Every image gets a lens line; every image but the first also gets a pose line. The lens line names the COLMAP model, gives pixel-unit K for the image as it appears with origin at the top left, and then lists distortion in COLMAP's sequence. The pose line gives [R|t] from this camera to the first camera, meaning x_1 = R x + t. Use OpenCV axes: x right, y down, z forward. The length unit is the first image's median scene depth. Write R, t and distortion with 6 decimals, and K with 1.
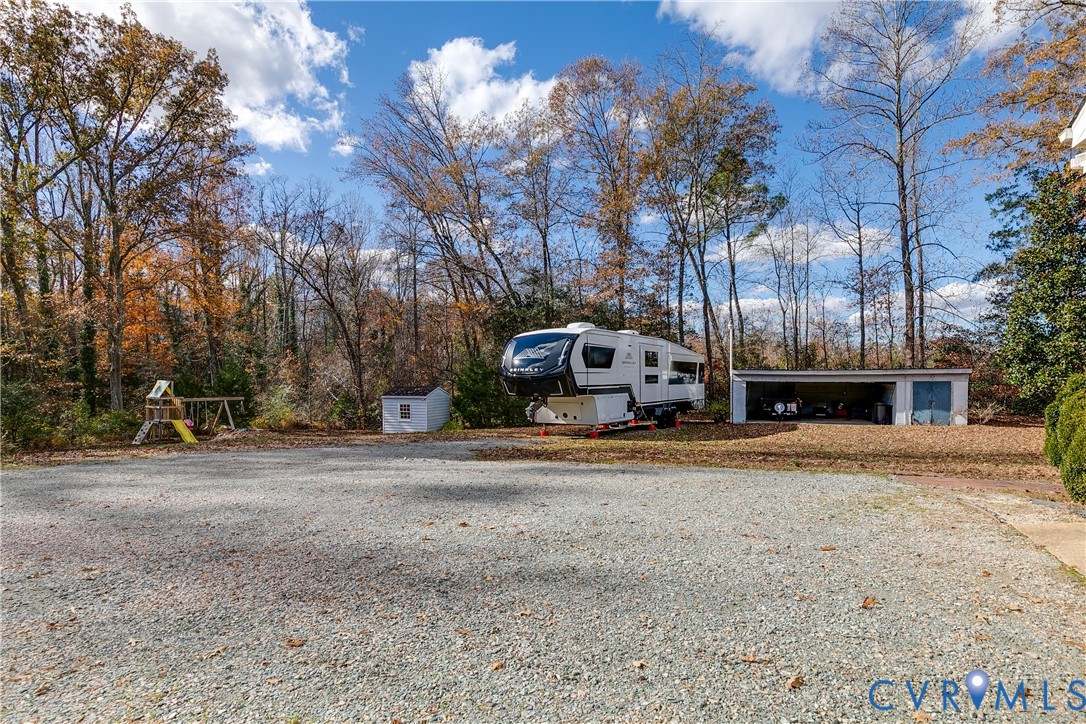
lens RADIAL K [[546.9, 0, 570.2], [0, 546.9, 380.7], [0, 0, 1]] dist [0.004154, -0.001465]
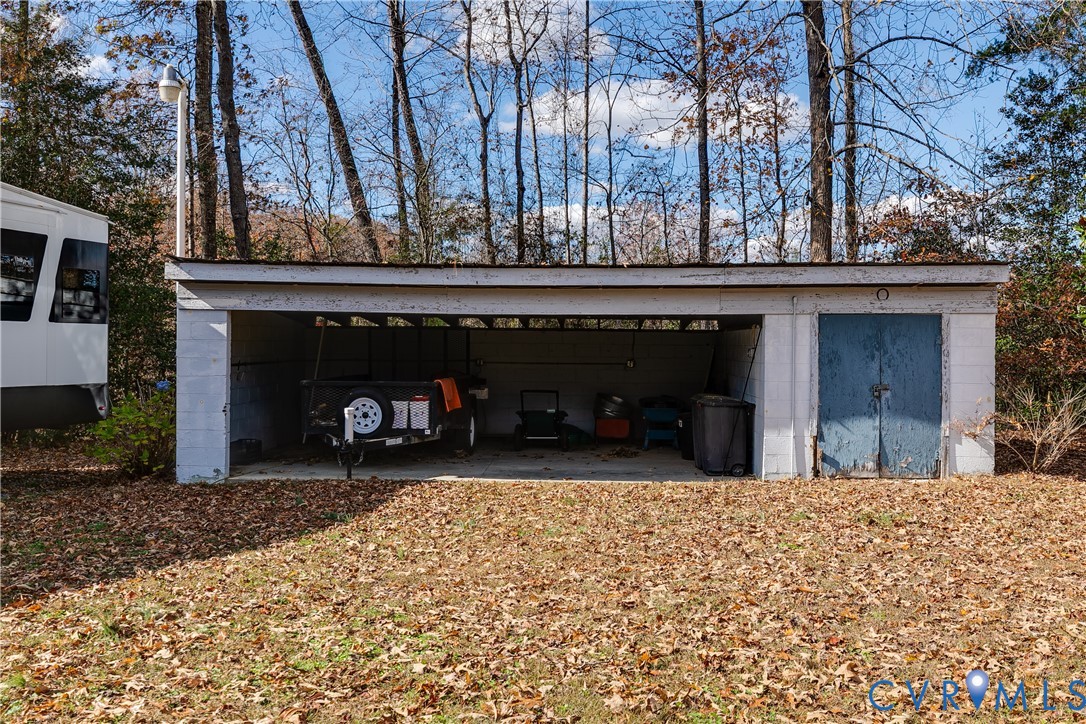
lens RADIAL K [[1093.7, 0, 544.1], [0, 1093.7, 360.3], [0, 0, 1]] dist [-0.011679, 0.000000]
pose [[0.956504, 0.002288, 0.291711, 0.314030], [-0.003359, 0.999989, 0.003170, 0.021039], [-0.291701, -0.004012, 0.956501, 0.485978]]
